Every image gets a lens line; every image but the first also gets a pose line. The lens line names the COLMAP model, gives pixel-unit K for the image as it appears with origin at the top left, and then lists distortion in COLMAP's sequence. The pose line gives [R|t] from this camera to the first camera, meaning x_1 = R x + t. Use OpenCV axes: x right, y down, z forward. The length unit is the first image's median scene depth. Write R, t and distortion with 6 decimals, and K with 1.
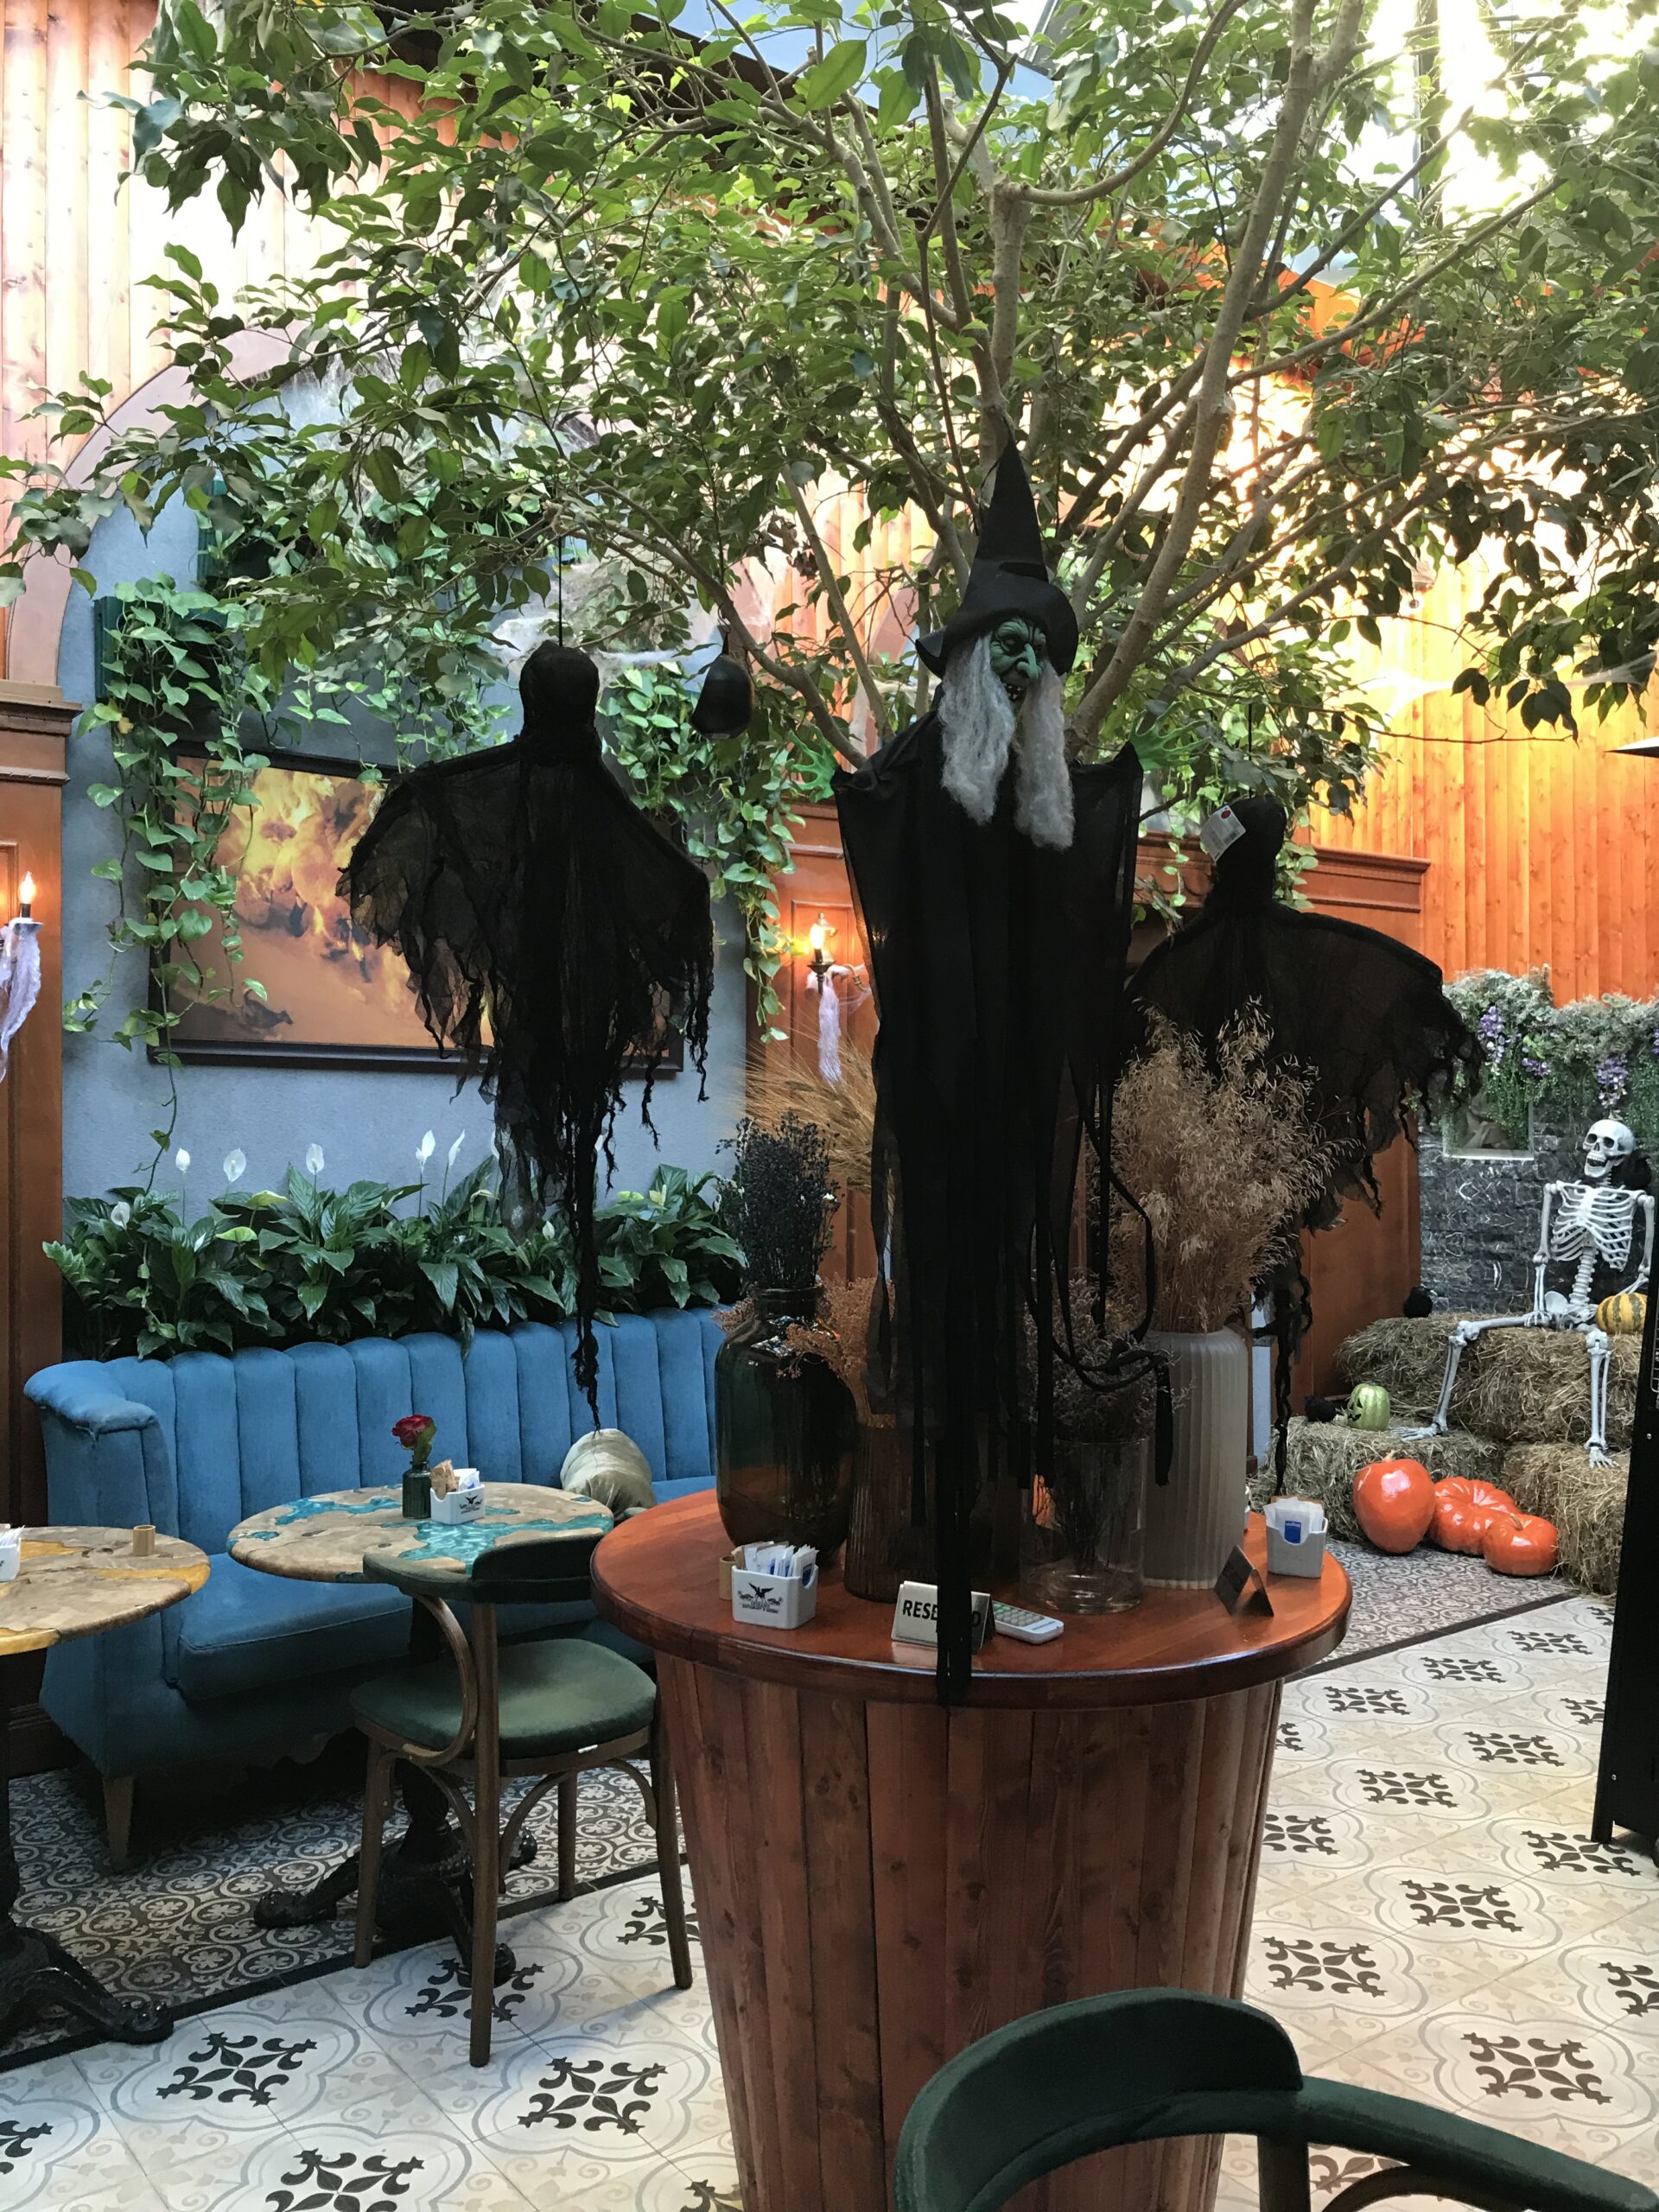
lens RADIAL K [[1778.5, 0, 818.4], [0, 1778.5, 1102.5], [0, 0, 1]] dist [0.031667, -0.081475]
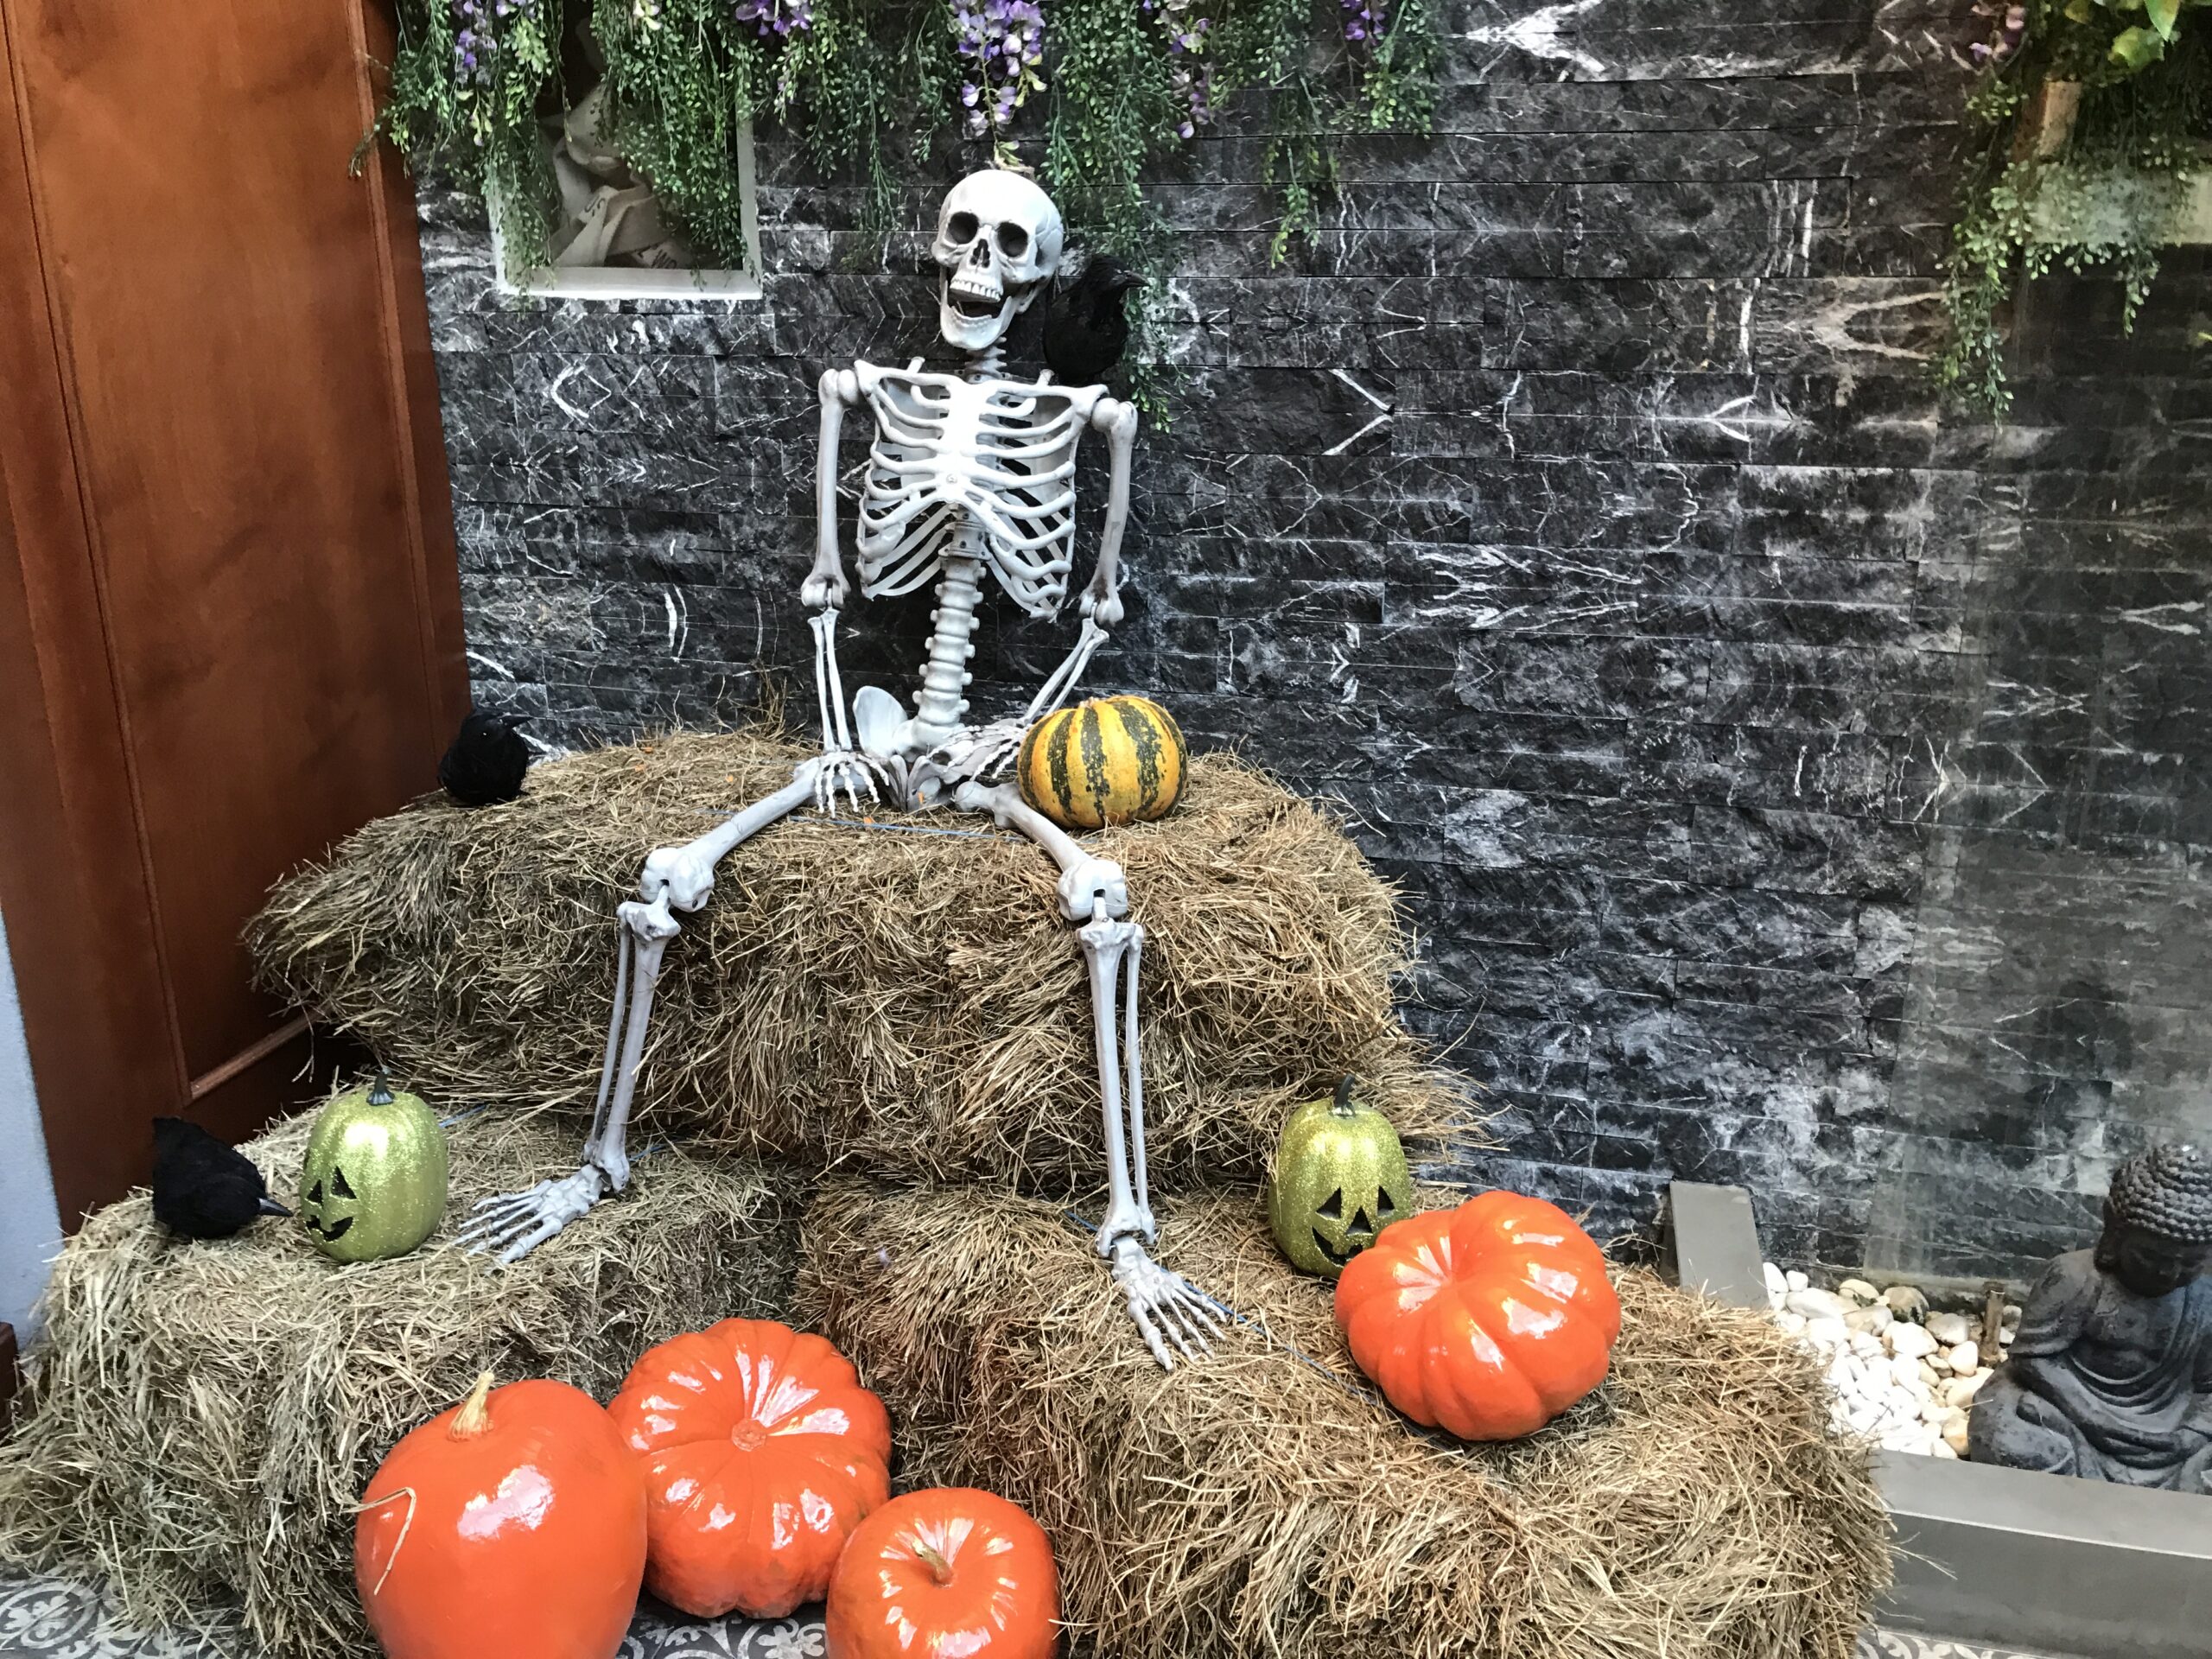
lens RADIAL K [[1810.7, 0, 1112.7], [0, 1810.7, 820.9], [0, 0, 1]] dist [0.105648, -0.357579]
pose [[0.763730, -0.187311, 0.617763, 0.223423], [-0.007475, 0.954347, 0.298607, 0.023814], [-0.645492, -0.232673, 0.727463, 0.705306]]
